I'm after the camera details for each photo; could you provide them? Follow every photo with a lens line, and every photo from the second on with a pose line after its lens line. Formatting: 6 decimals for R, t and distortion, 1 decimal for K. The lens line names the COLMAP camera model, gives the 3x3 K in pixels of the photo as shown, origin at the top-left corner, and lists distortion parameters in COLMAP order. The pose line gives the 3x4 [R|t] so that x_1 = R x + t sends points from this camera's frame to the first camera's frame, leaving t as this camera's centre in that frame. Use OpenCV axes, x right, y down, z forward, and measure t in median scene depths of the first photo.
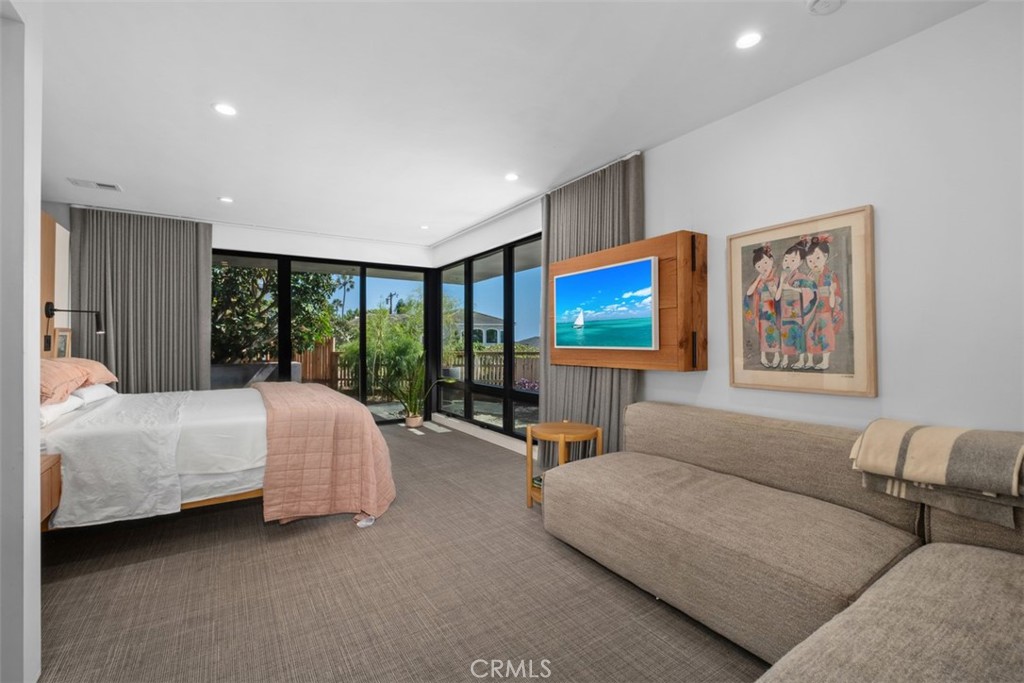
lens RADIAL K [[442.7, 0, 502.5], [0, 442.7, 331.4], [0, 0, 1]] dist [0.001771, -0.005743]
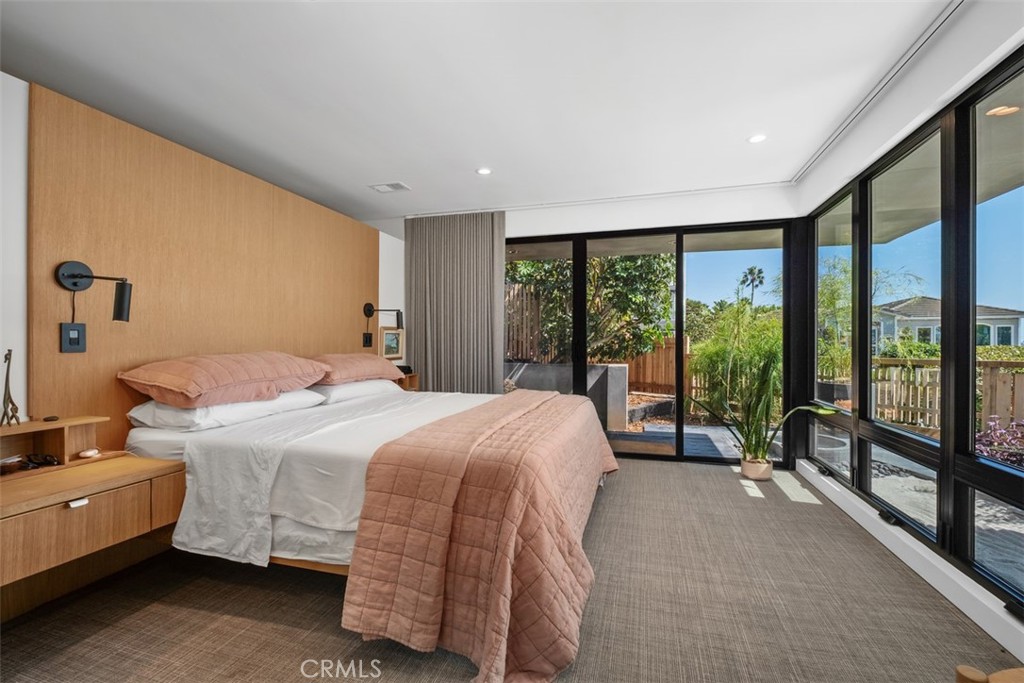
lens RADIAL K [[442.7, 0, 515.1], [0, 442.7, 342.7], [0, 0, 1]] dist [0.001771, -0.005743]
pose [[0.669420, 0.003639, -0.742875, 0.047014], [0.013612, 0.999760, 0.017163, 0.016787], [0.742759, -0.021601, 0.669210, 0.452446]]
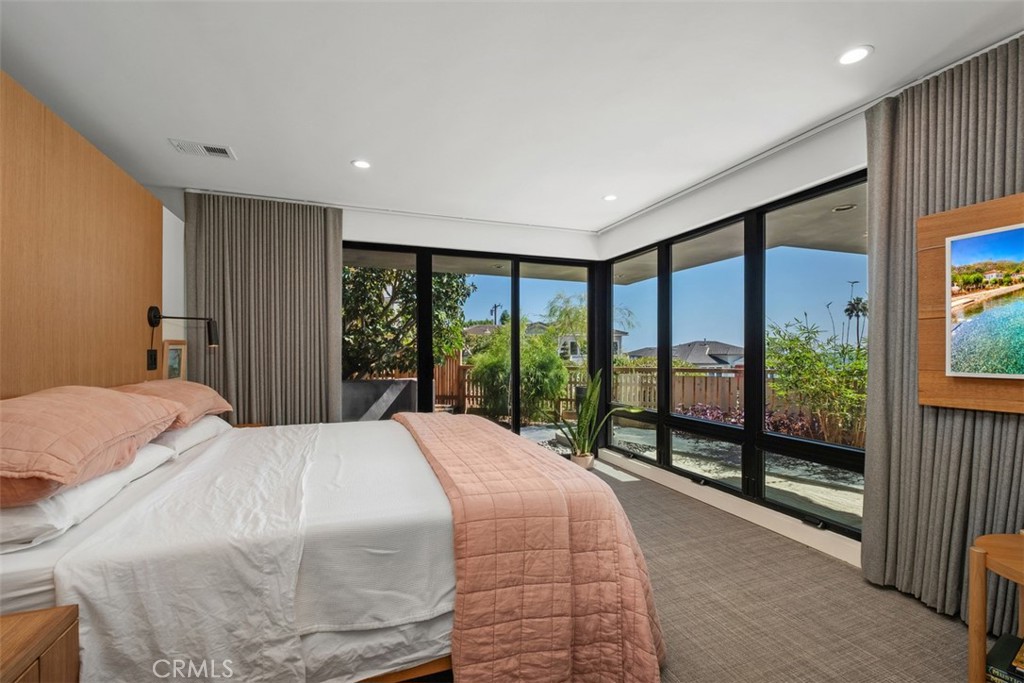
lens RADIAL K [[442.7, 0, 515.5], [0, 442.7, 349.6], [0, 0, 1]] dist [0.001771, -0.005743]
pose [[0.980720, 0.001273, -0.195413, -0.222706], [0.001989, 0.999862, 0.016499, -0.002459], [0.195407, -0.016569, 0.980582, 0.315159]]
